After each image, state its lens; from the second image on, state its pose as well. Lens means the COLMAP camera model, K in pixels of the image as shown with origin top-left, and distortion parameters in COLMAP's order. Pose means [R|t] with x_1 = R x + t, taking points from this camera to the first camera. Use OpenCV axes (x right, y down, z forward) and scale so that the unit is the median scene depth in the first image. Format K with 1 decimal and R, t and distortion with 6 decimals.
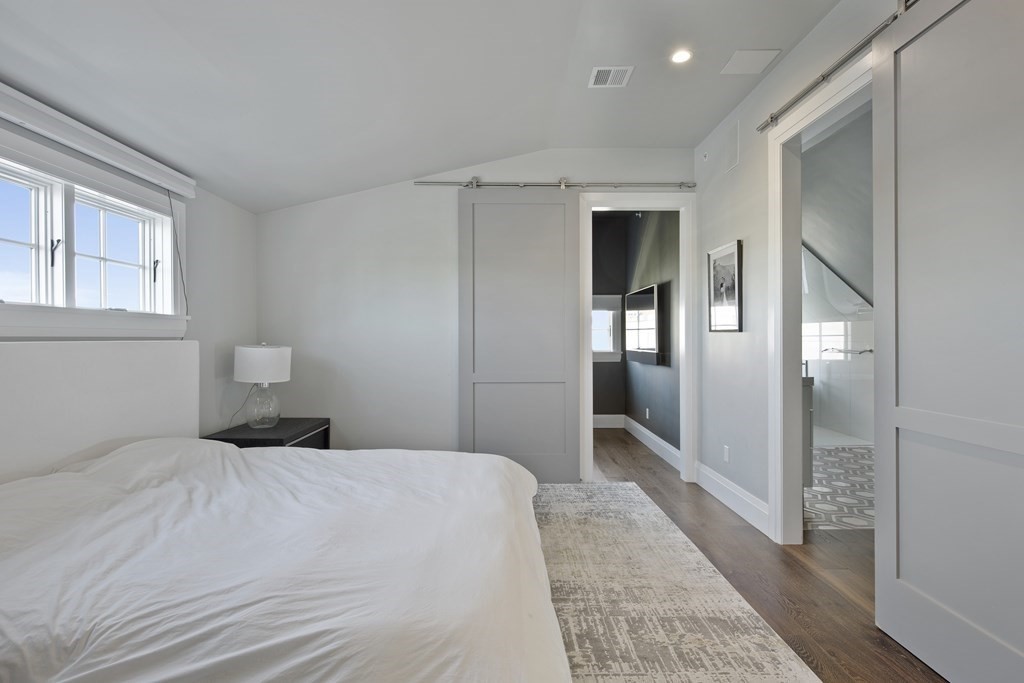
lens RADIAL K [[496.4, 0, 513.8], [0, 496.4, 342.3], [0, 0, 1]] dist [0.001339, 0.000010]
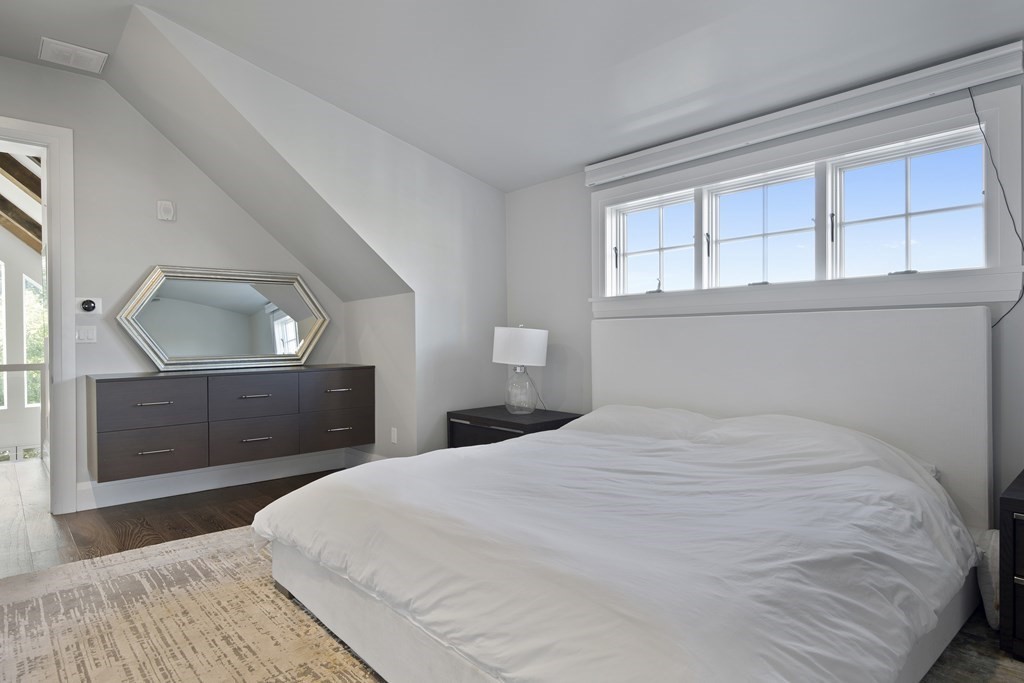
lens RADIAL K [[583.5, 0, 508.9], [0, 583.5, 338.1], [0, 0, 1]] dist [0.001539, -0.001421]
pose [[-0.756765, 0.014801, -0.653519, 0.305857], [0.010487, 0.999890, 0.010501, 0.023121], [0.653603, 0.001093, -0.756837, 1.152641]]
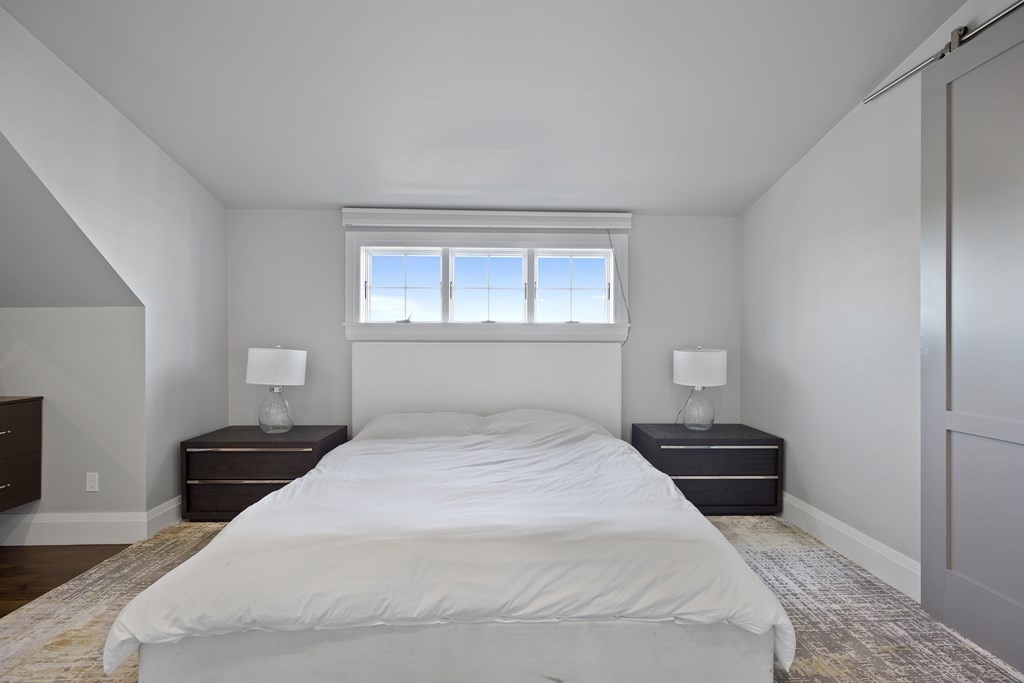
lens RADIAL K [[468.3, 0, 513.0], [0, 468.3, 341.8], [0, 0, 1]] dist [-0.000756, -0.000102]
pose [[0.024406, 0.005264, -0.999688, 0.517885], [-0.009032, 0.999946, 0.005045, -0.011613], [0.999661, 0.008906, 0.024452, 0.696360]]
